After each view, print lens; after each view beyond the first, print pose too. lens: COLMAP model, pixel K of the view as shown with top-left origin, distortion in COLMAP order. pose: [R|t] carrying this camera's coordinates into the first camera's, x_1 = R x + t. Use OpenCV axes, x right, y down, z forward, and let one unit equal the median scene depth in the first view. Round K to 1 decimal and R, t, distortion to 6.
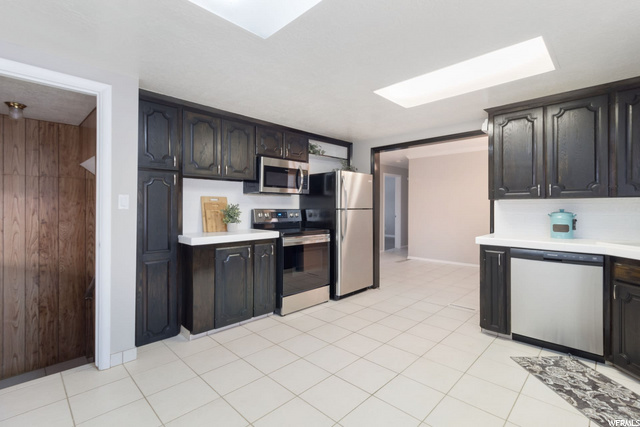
lens RADIAL K [[297.6, 0, 330.2], [0, 297.6, 208.3], [0, 0, 1]] dist [0.003901, 0.000642]
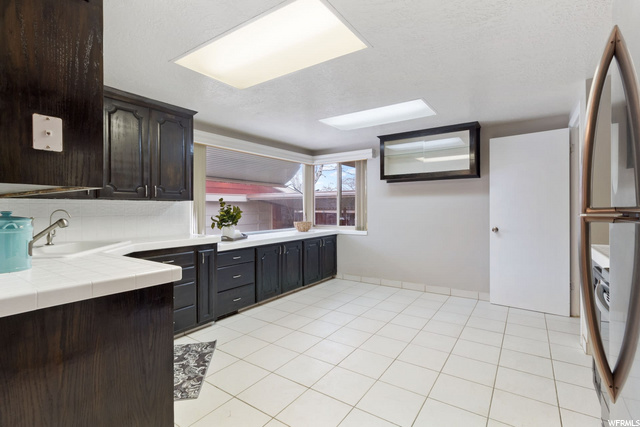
lens RADIAL K [[297.6, 0, 330.2], [0, 297.6, 208.3], [0, 0, 1]] dist [0.003901, 0.000642]
pose [[-0.984430, 0.002503, -0.175761, 0.428155], [0.002927, 0.999993, -0.002149, -0.000476], [0.175755, -0.002630, -0.984430, 2.005197]]
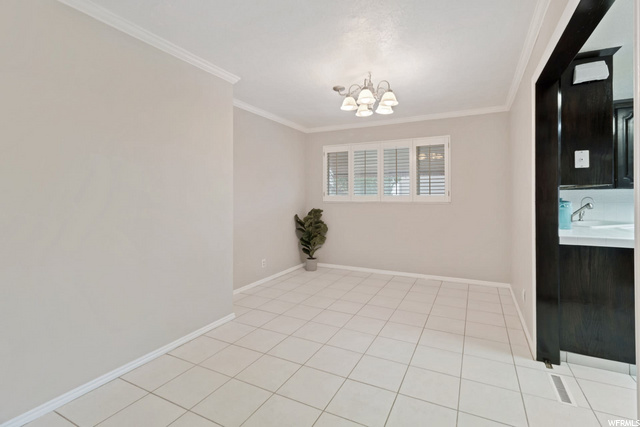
lens RADIAL K [[287.5, 0, 321.7], [0, 287.5, 200.8], [0, 0, 1]] dist [-0.001594, -0.000340]
pose [[-0.263108, -0.004150, 0.964757, 0.124020], [0.008809, 0.999939, 0.006703, -0.002643], [-0.964726, 0.010262, -0.263056, 2.495941]]
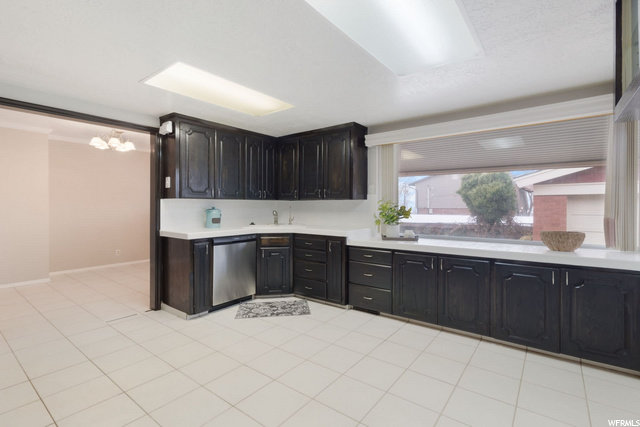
lens RADIAL K [[297.6, 0, 330.2], [0, 297.6, 208.3], [0, 0, 1]] dist [0.003901, 0.000642]
pose [[-0.114520, -0.010304, 0.993368, -0.823609], [-0.001047, 0.999947, 0.010251, -0.007195], [-0.993420, 0.000134, -0.114525, 0.792793]]
